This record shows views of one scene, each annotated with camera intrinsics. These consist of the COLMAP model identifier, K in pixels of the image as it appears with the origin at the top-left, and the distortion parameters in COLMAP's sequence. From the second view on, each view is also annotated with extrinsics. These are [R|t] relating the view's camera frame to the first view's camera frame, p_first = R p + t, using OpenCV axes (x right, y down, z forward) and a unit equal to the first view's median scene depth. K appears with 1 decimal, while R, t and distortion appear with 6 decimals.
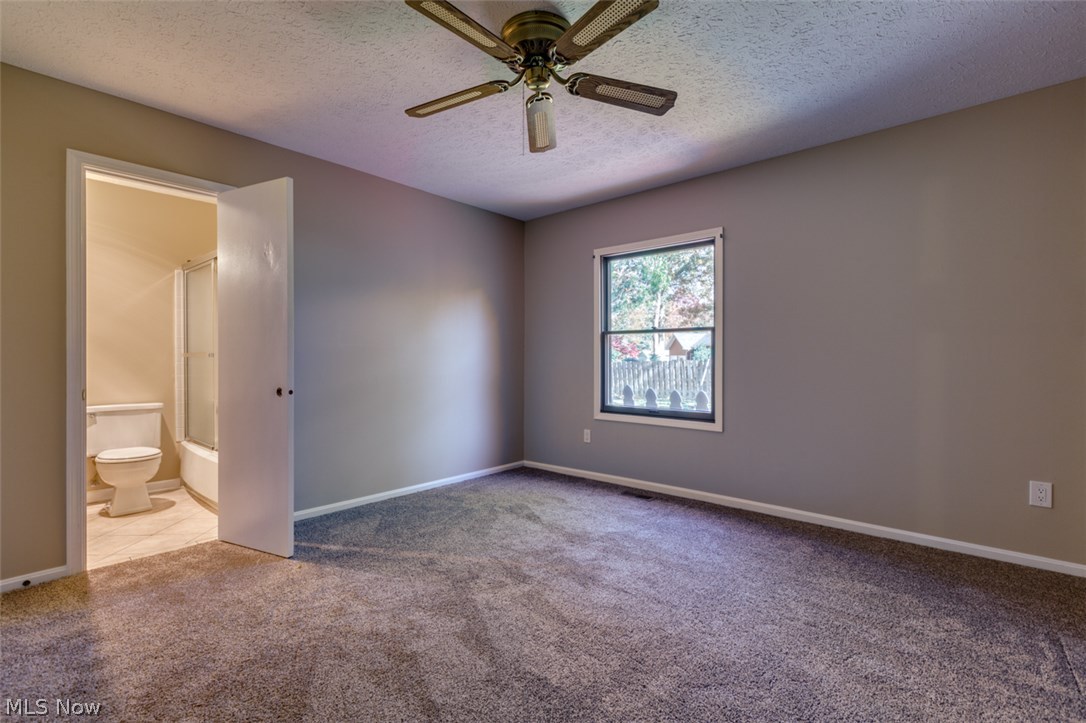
lens RADIAL K [[489.8, 0, 546.9], [0, 489.8, 357.6], [0, 0, 1]] dist [0.003479, 0.000624]
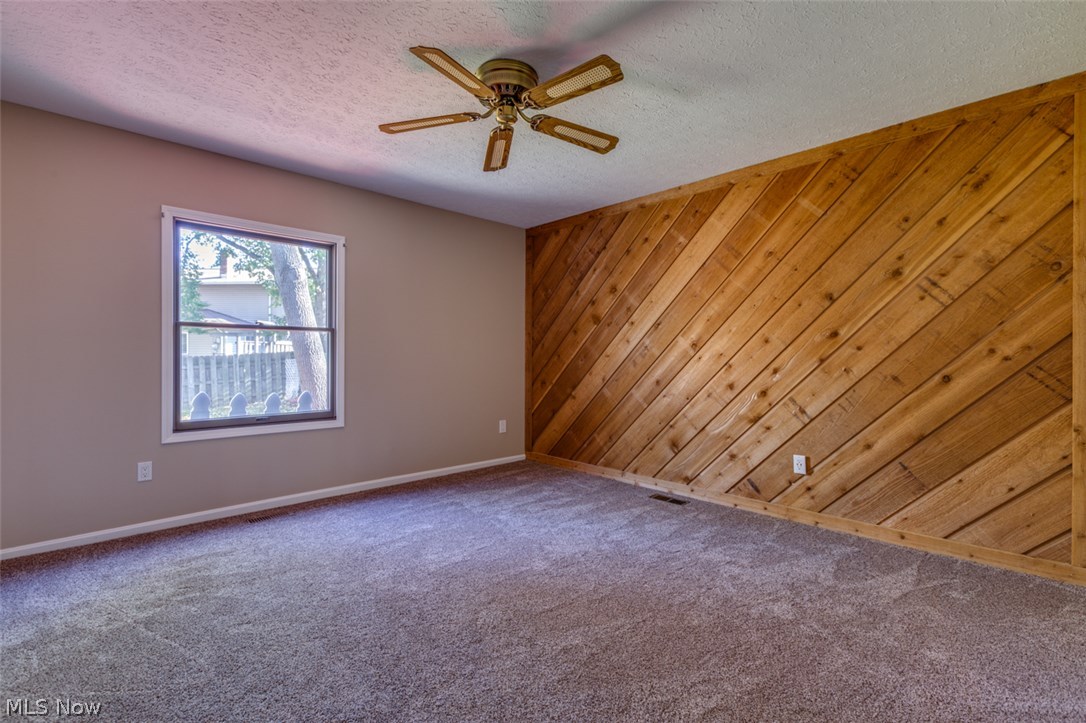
lens RADIAL K [[470.8, 0, 541.0], [0, 470.8, 351.2], [0, 0, 1]] dist [-0.010053, -0.000193]
pose [[0.100954, 0.016666, 0.994752, -0.613429], [-0.001238, 0.999861, -0.016626, 0.002804], [-0.994890, 0.000447, 0.100961, 0.454062]]
